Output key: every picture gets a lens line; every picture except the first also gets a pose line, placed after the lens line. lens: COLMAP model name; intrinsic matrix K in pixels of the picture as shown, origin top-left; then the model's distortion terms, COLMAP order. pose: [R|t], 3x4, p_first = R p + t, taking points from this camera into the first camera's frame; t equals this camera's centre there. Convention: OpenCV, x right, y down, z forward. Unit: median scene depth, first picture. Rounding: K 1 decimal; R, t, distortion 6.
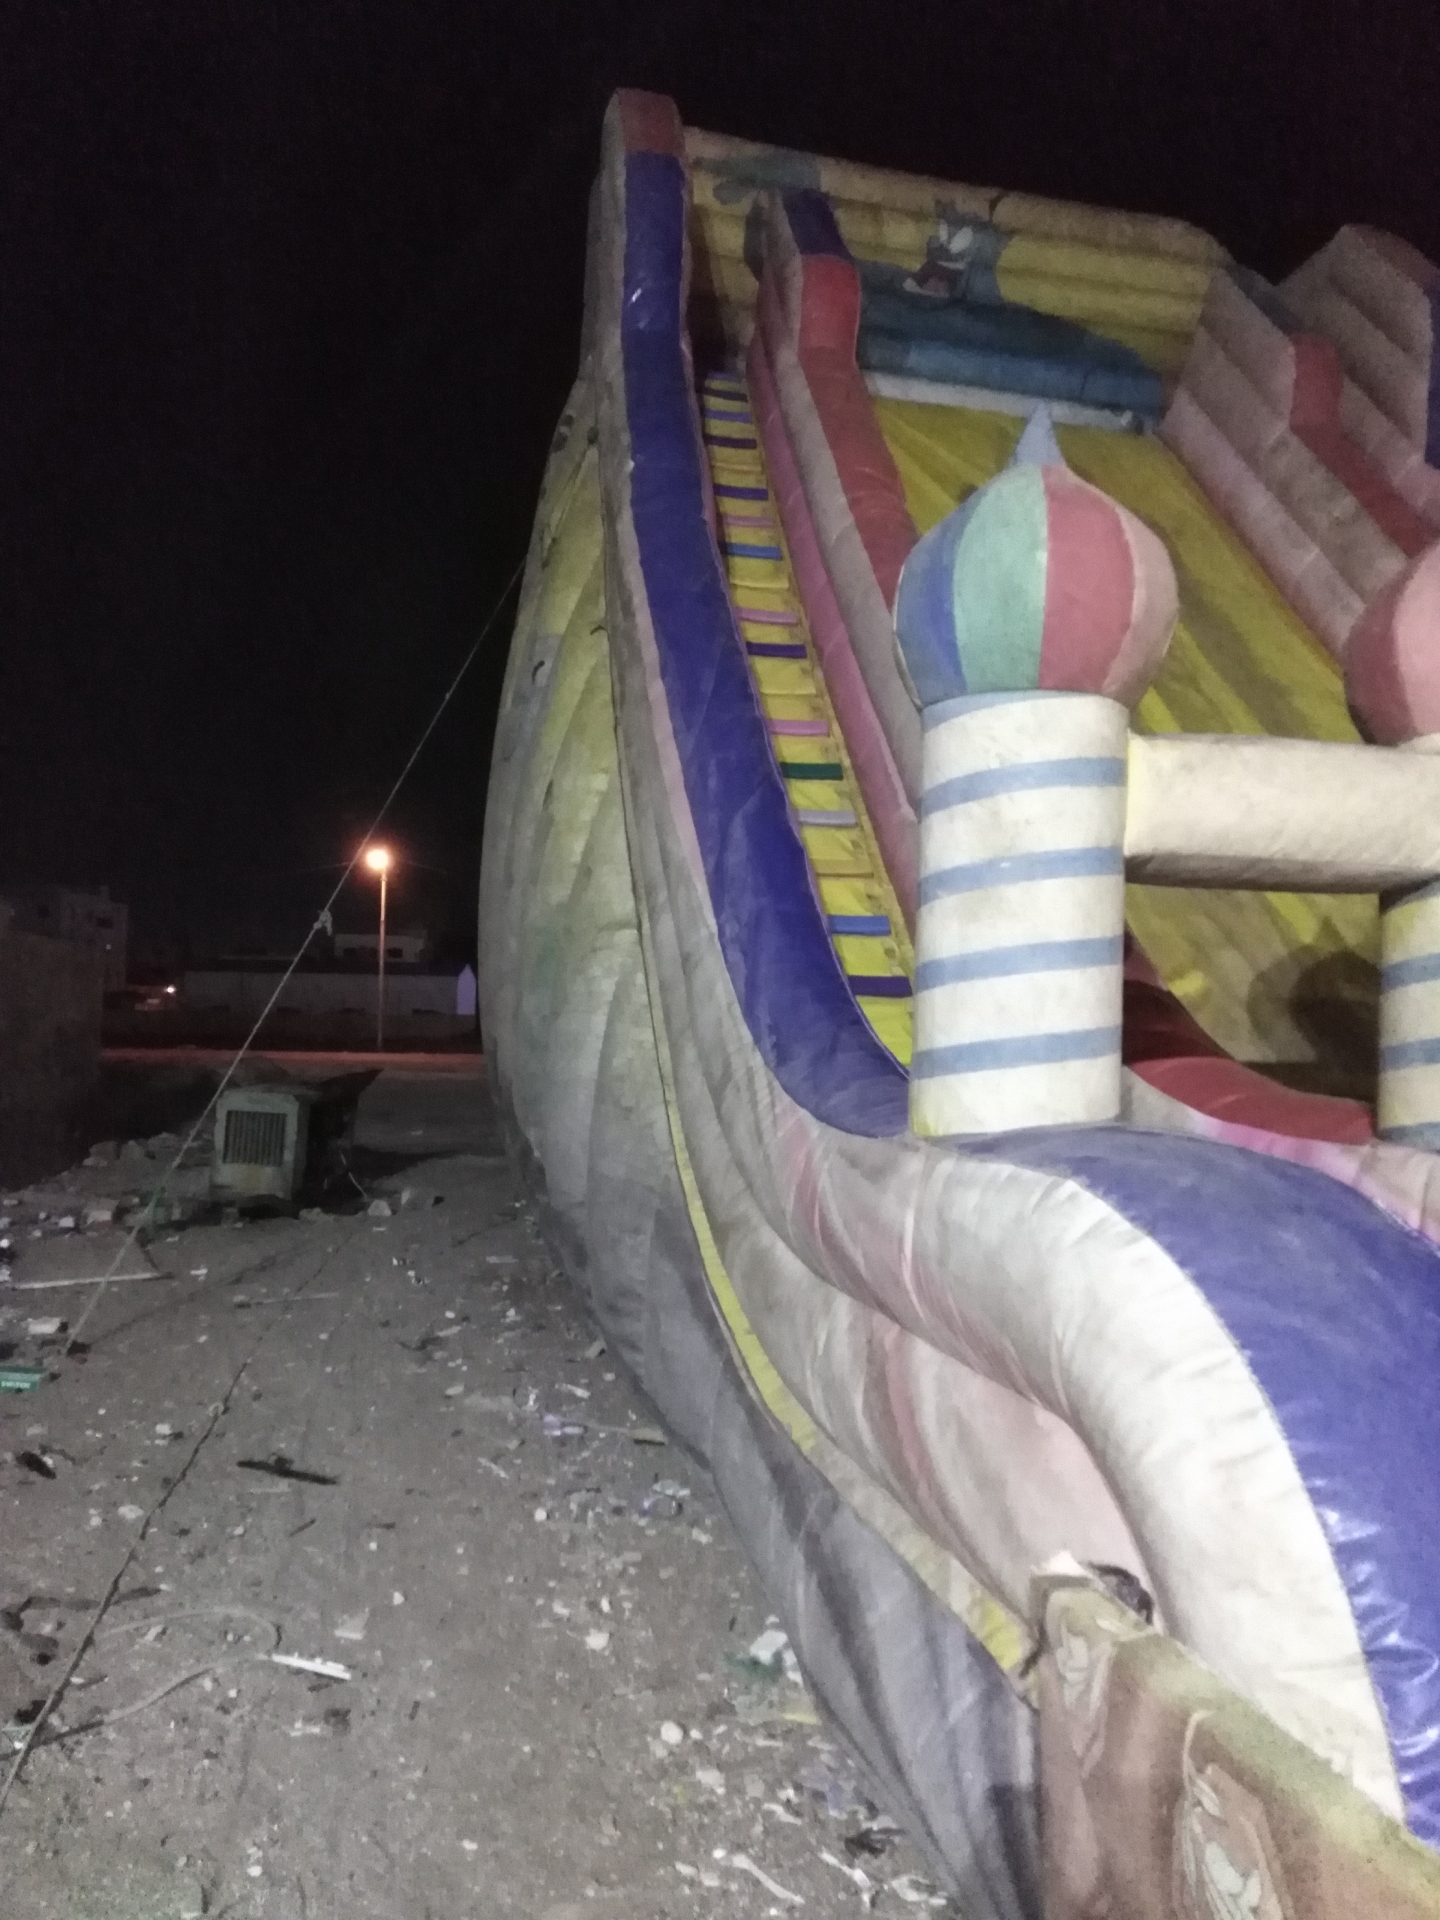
lens RADIAL K [[1380.5, 0, 725.7], [0, 1380.5, 952.0], [0, 0, 1]] dist [0.072482, -0.083752]
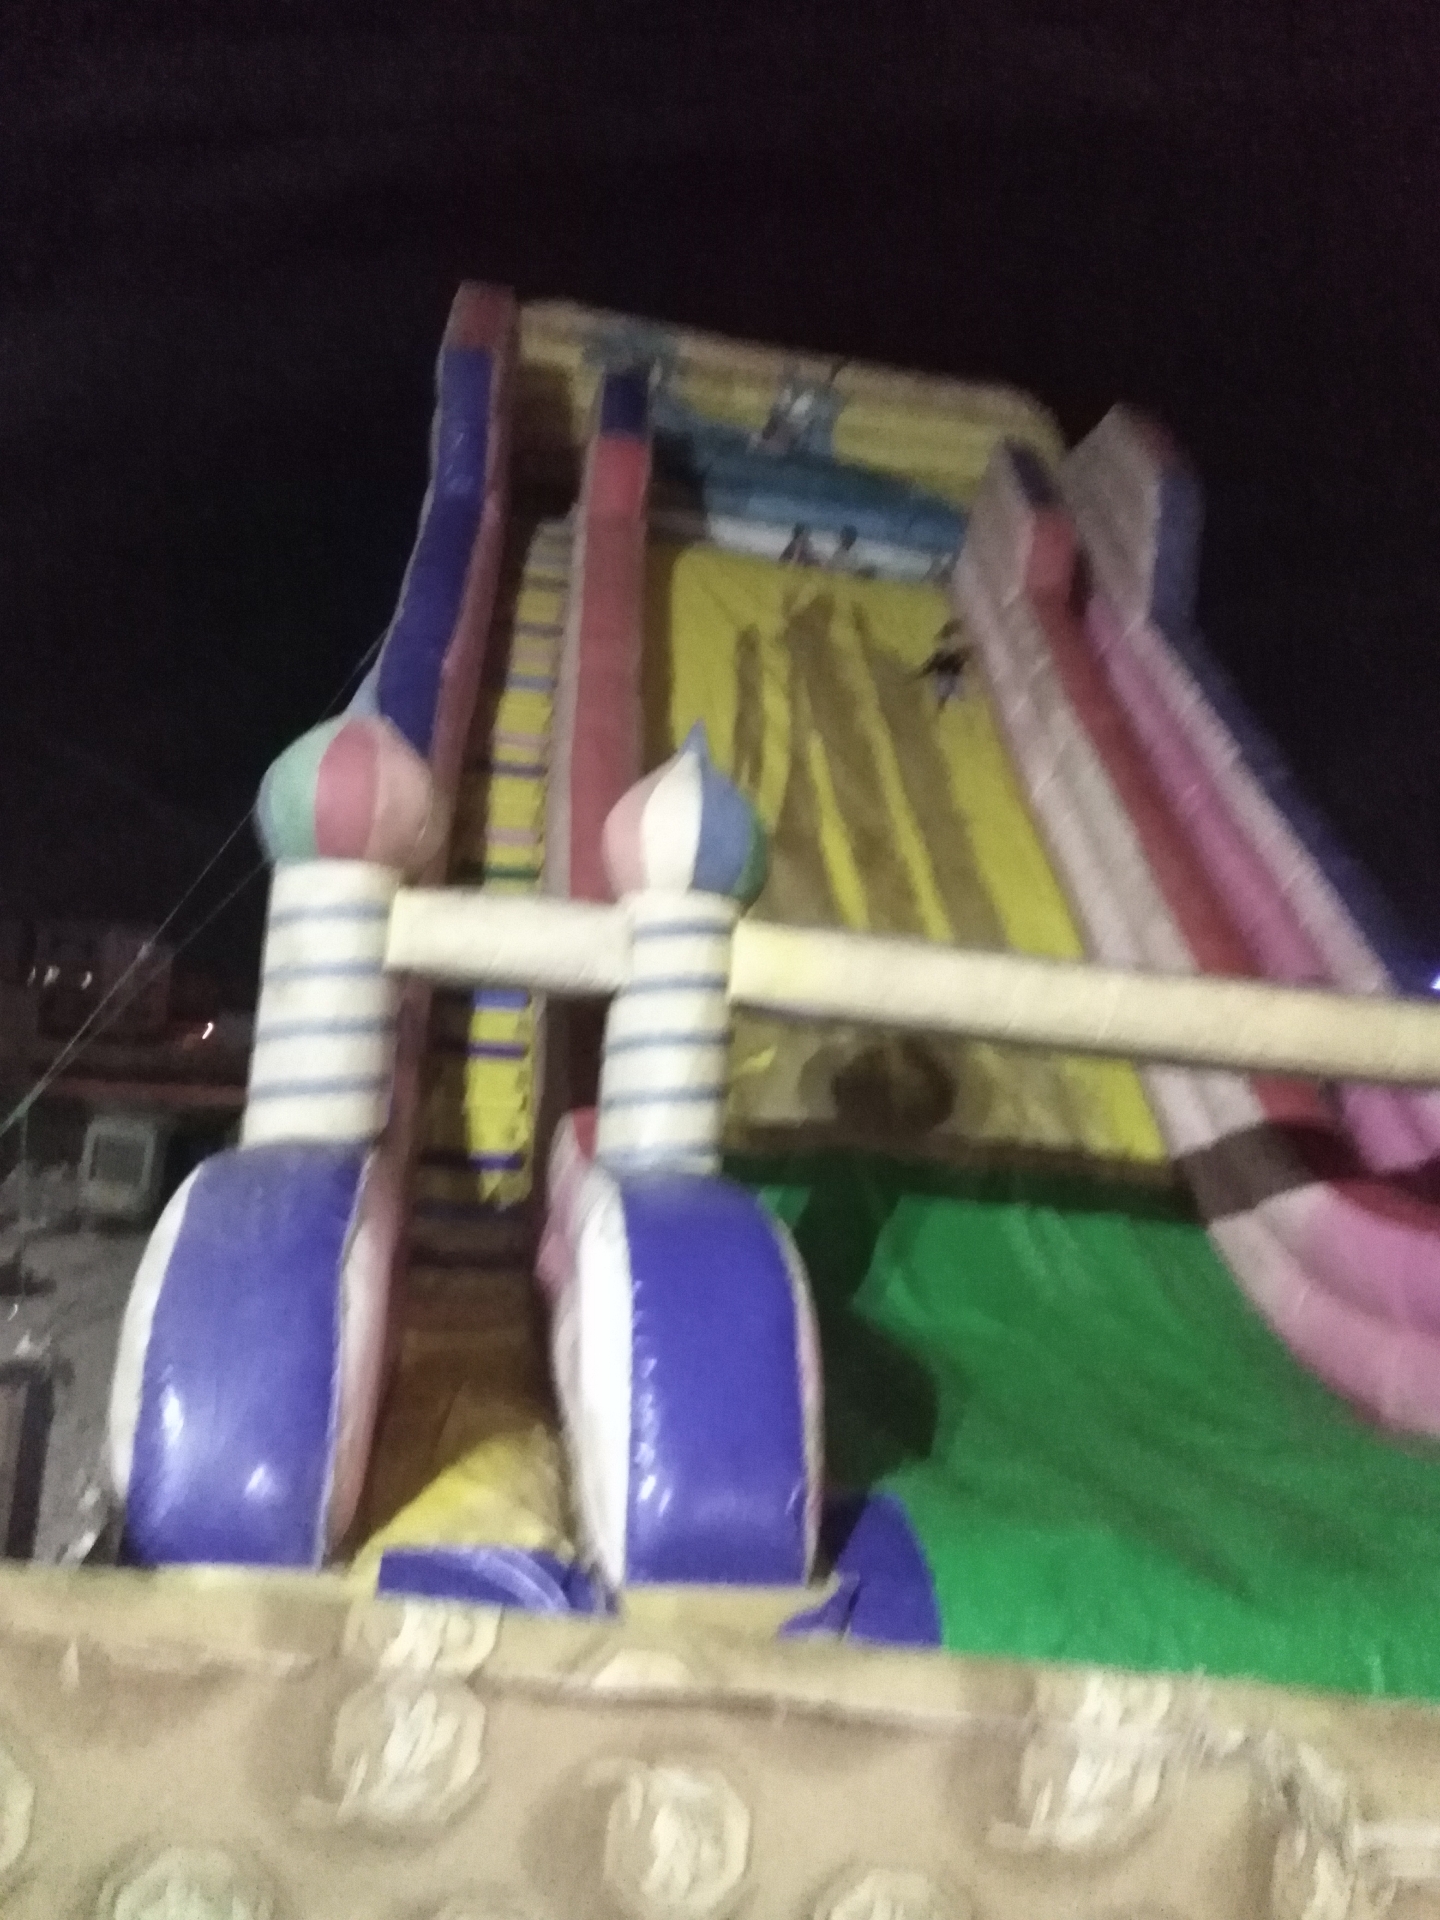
lens RADIAL K [[1380.5, 0, 711.5], [0, 1380.5, 970.9], [0, 0, 1]] dist [0.072482, -0.083752]
pose [[0.998070, 0.046825, -0.040782, 0.163973], [-0.048198, 0.998280, -0.033375, -0.007114], [0.039149, 0.035277, 0.998611, -0.119929]]
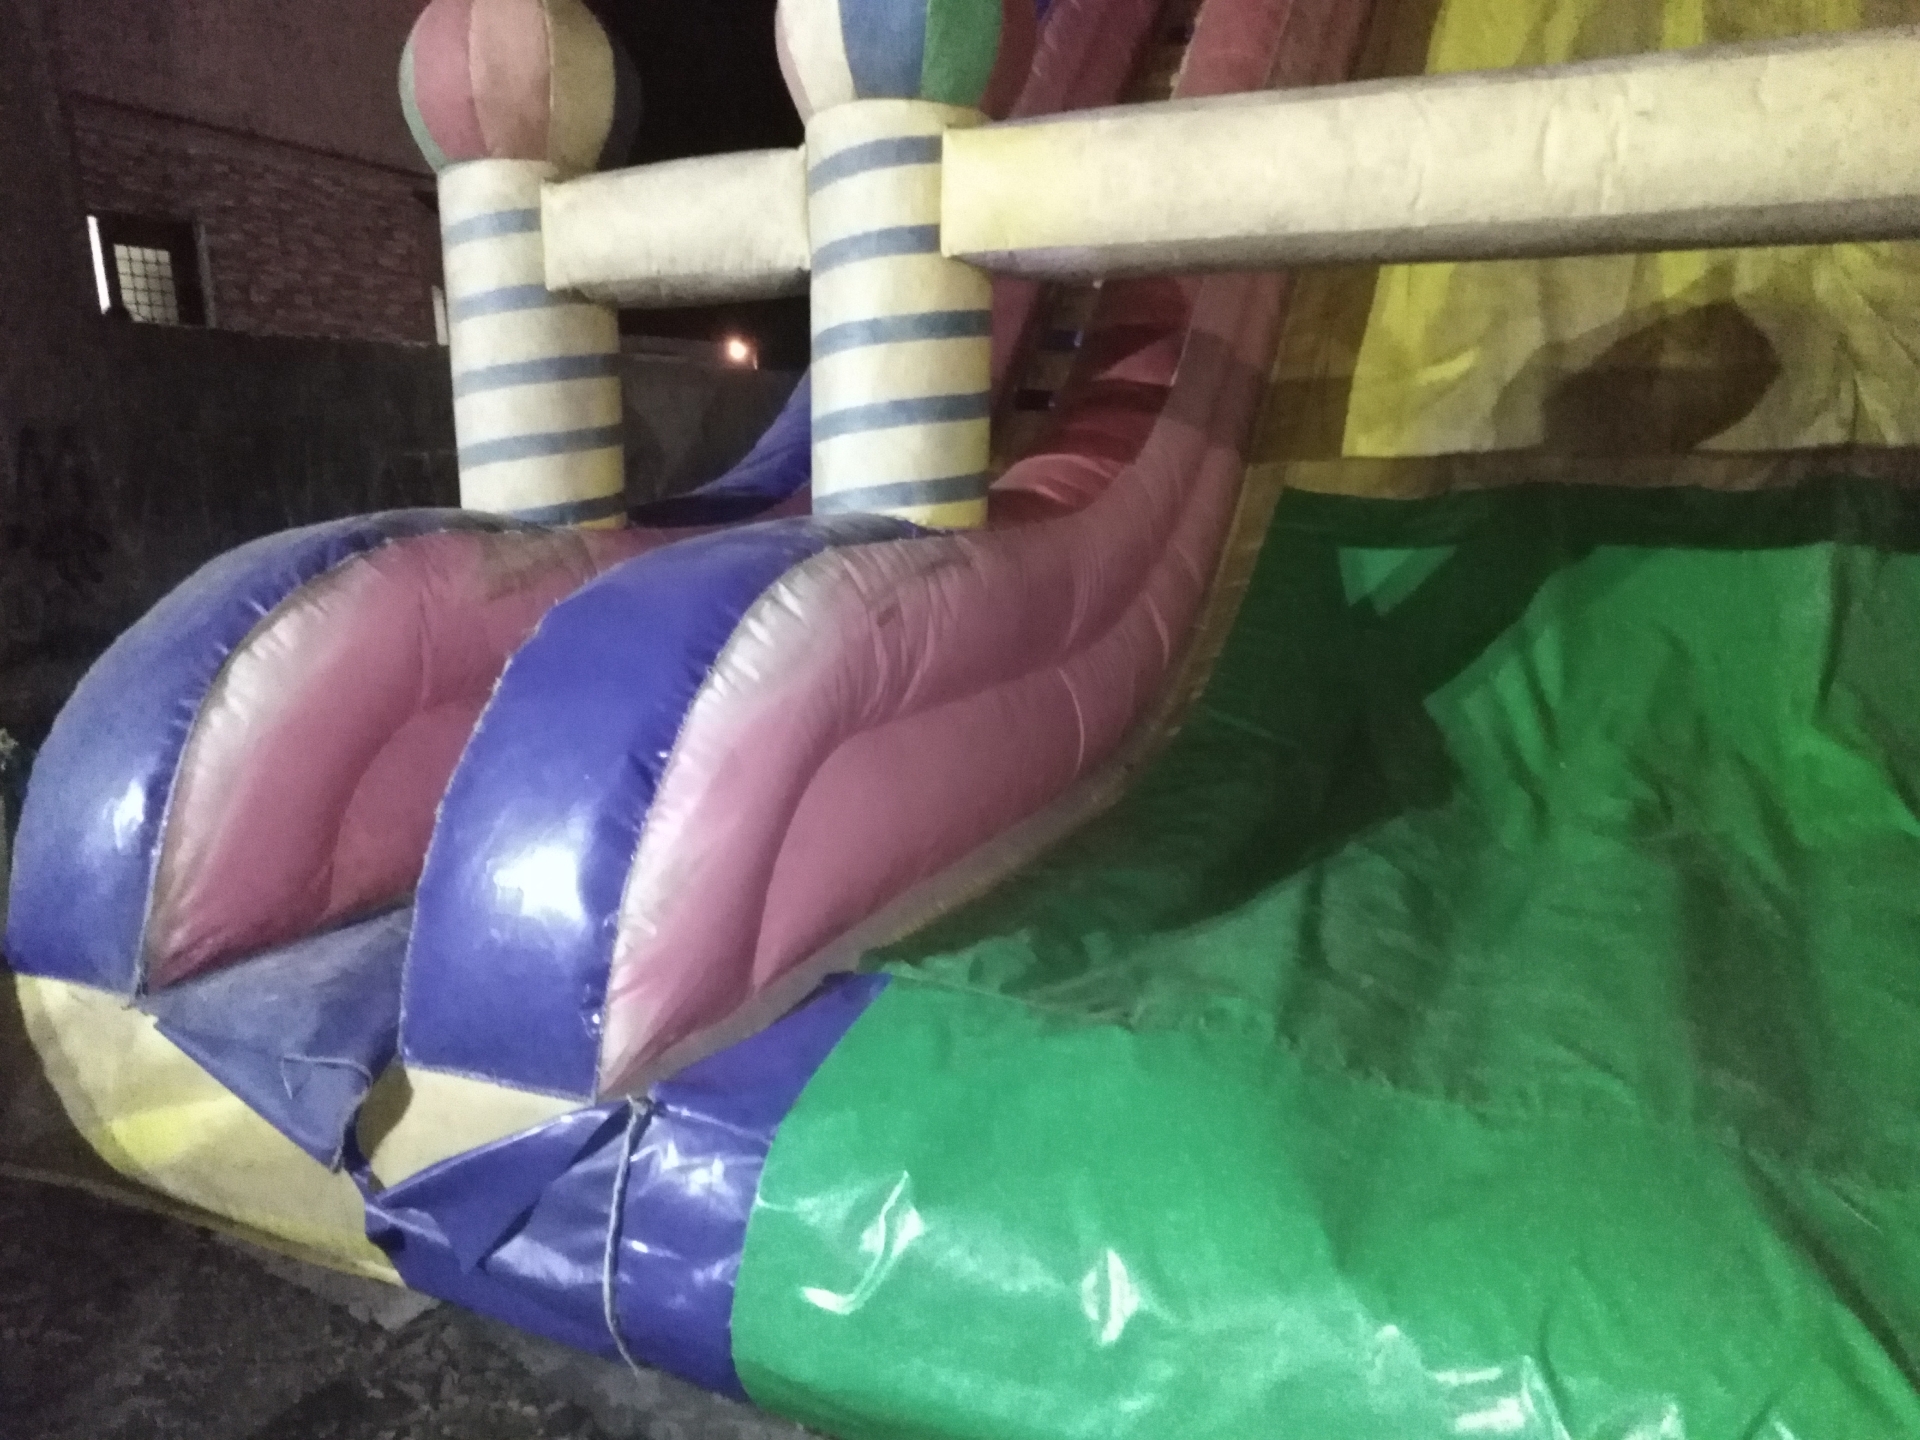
lens RADIAL K [[1380.5, 0, 964.2], [0, 1380.5, 731.6], [0, 0, 1]] dist [0.072482, -0.083752]
pose [[0.797076, 0.071840, -0.599590, 0.310514], [0.073427, 0.974001, 0.214312, 0.016972], [0.599398, -0.214849, 0.771078, 0.039019]]
